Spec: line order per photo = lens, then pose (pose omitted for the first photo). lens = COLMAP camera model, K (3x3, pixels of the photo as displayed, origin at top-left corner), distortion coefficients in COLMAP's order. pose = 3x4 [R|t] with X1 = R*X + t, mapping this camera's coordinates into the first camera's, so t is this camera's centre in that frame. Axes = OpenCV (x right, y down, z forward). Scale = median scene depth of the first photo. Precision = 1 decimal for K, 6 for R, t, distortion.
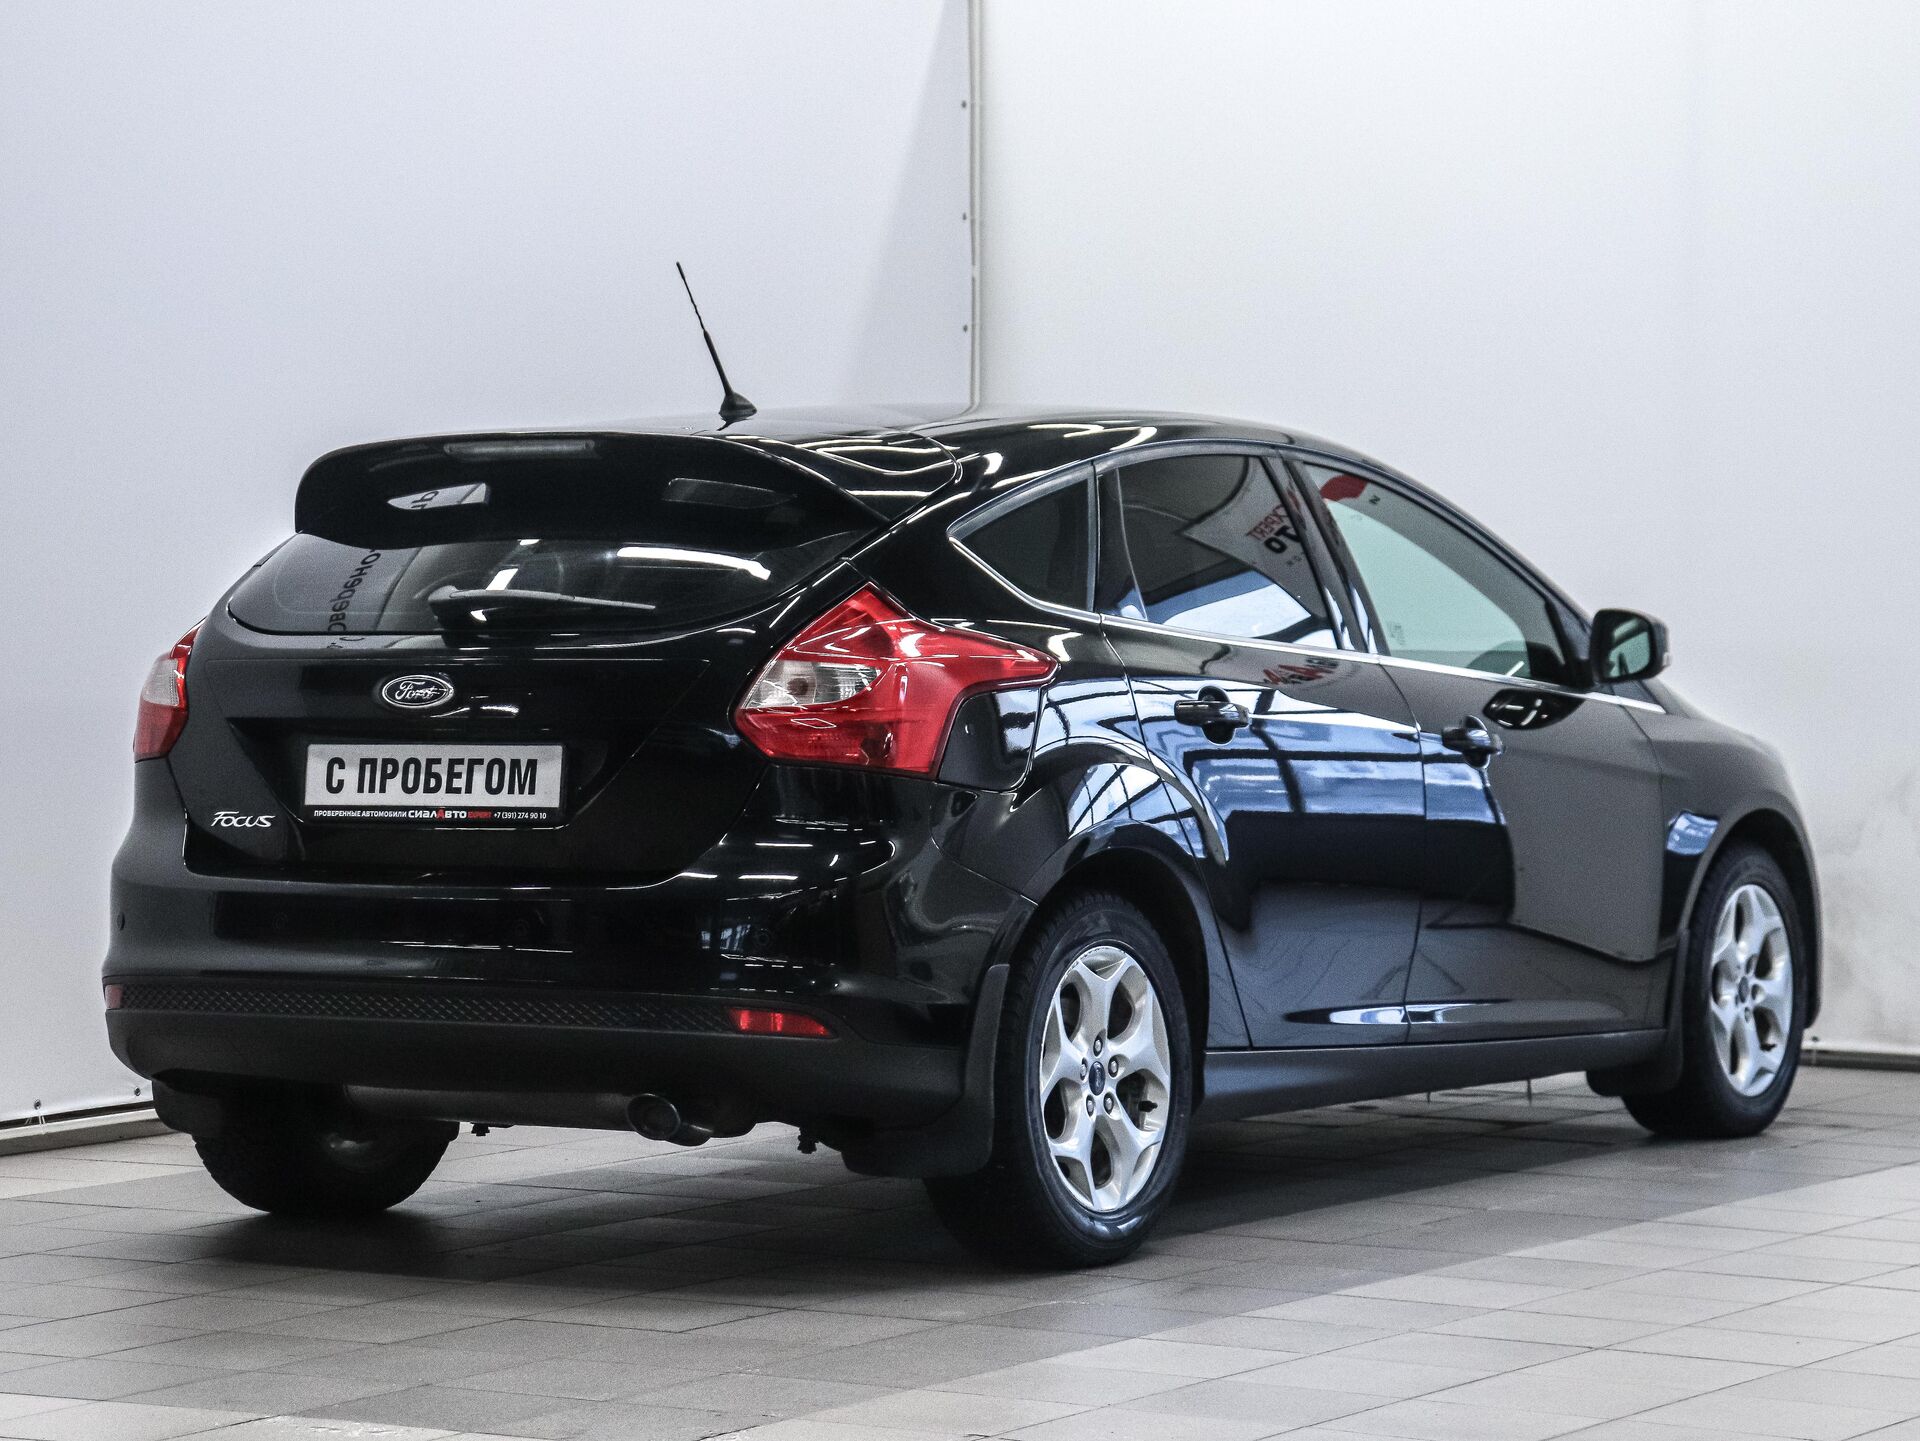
lens RADIAL K [[5093.2, 0, 960.0], [0, 5093.2, 720.5], [0, 0, 1]] dist [0.513236, -0.409542]
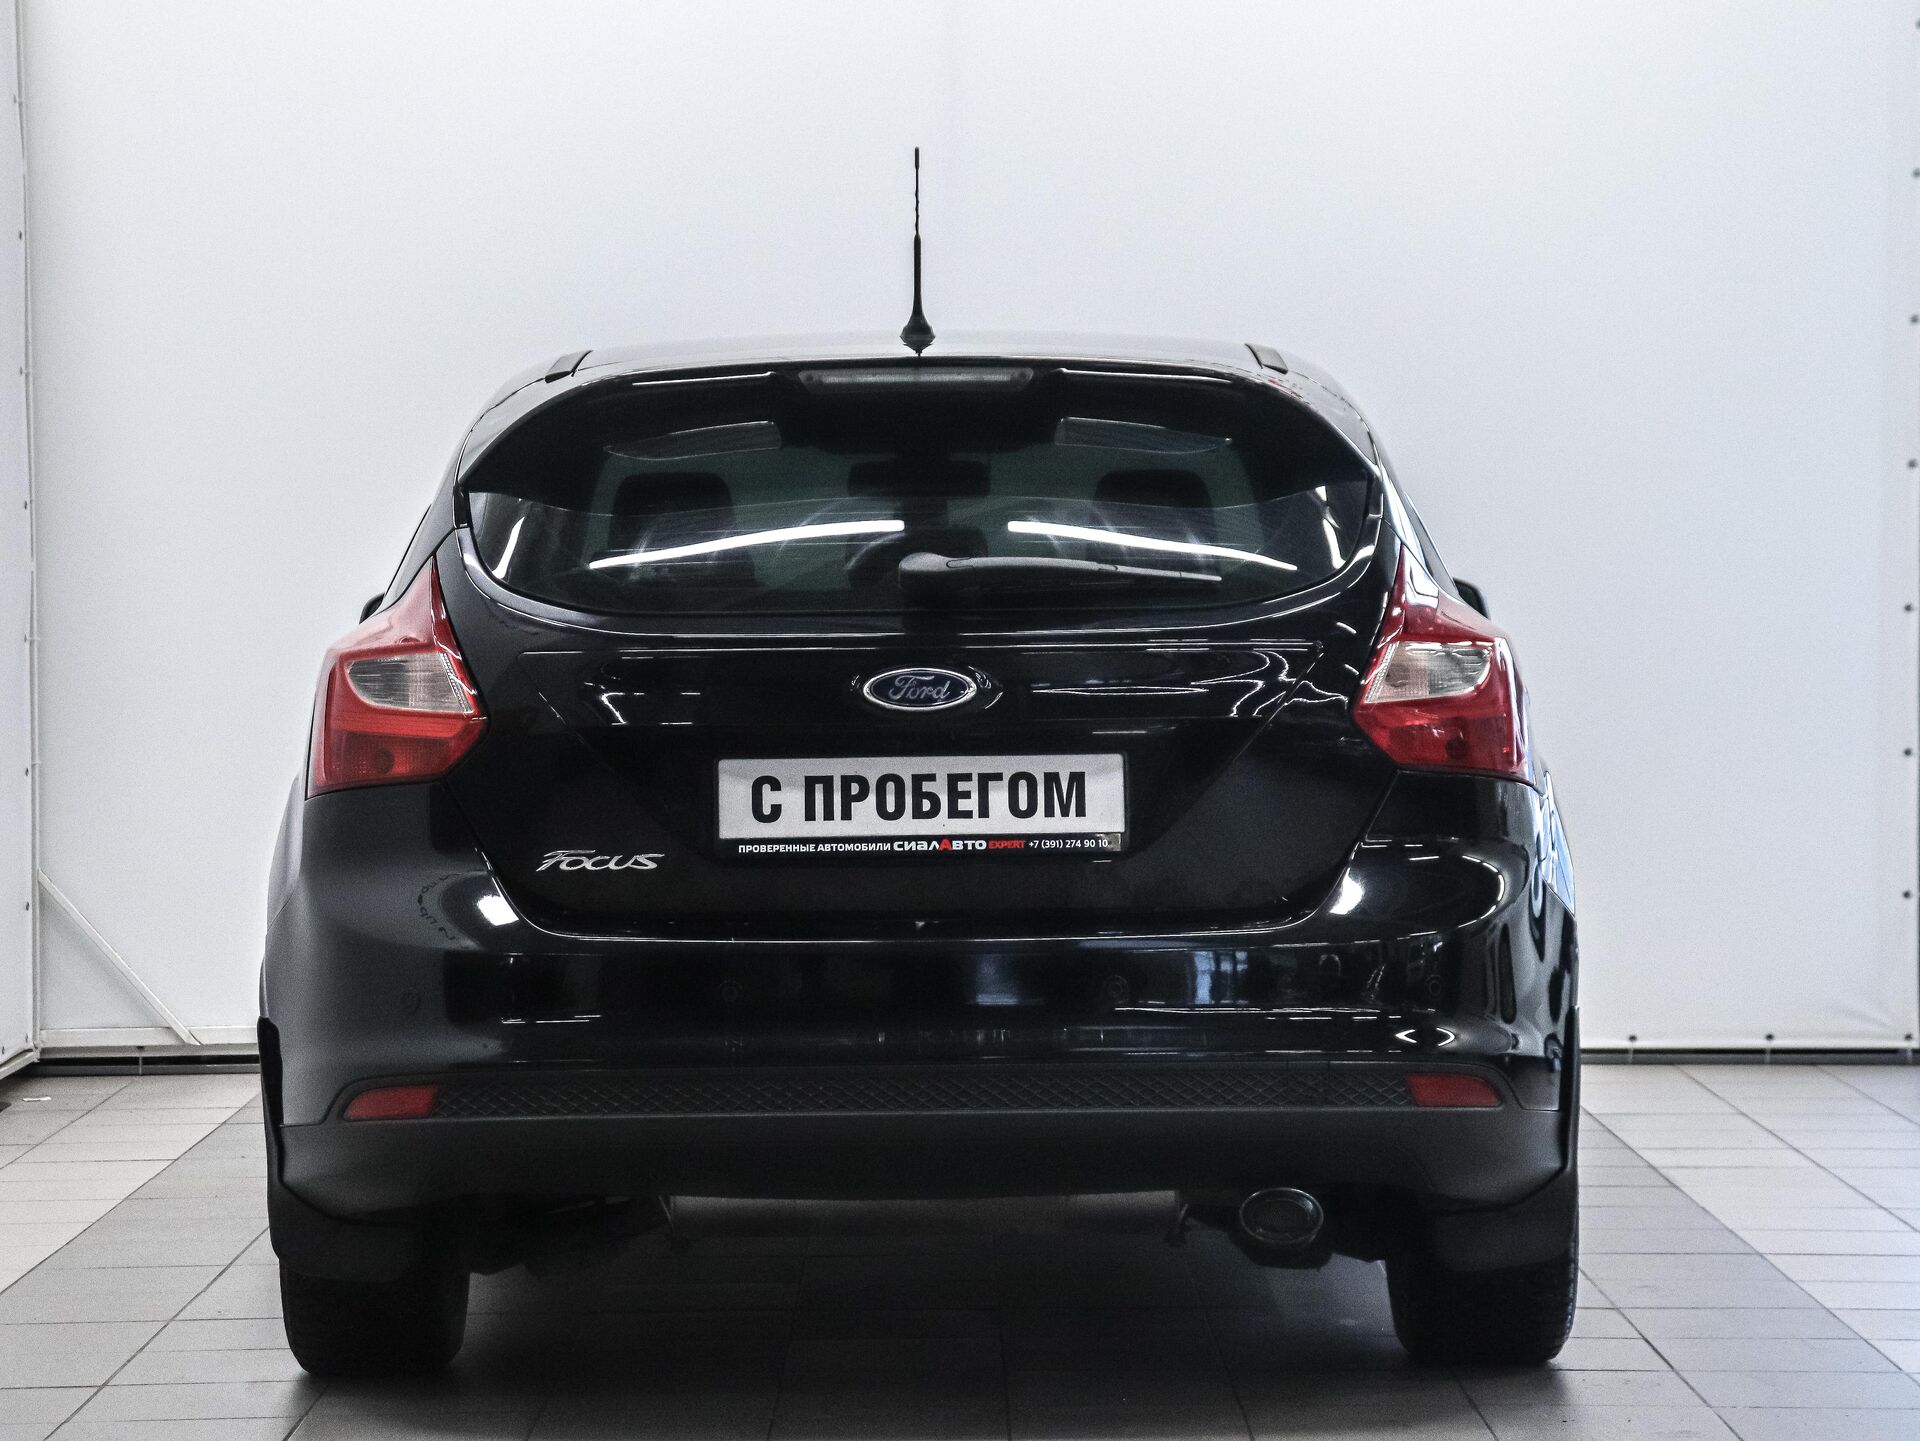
lens RADIAL K [[5093.2, 0, 960.0], [0, 5093.2, 720.5], [0, 0, 1]] dist [0.513236, -0.409542]
pose [[0.850145, -0.020735, 0.526141, -0.507113], [0.016535, 0.999783, 0.012684, -0.010548], [-0.526290, -0.002083, 0.850303, 0.336450]]
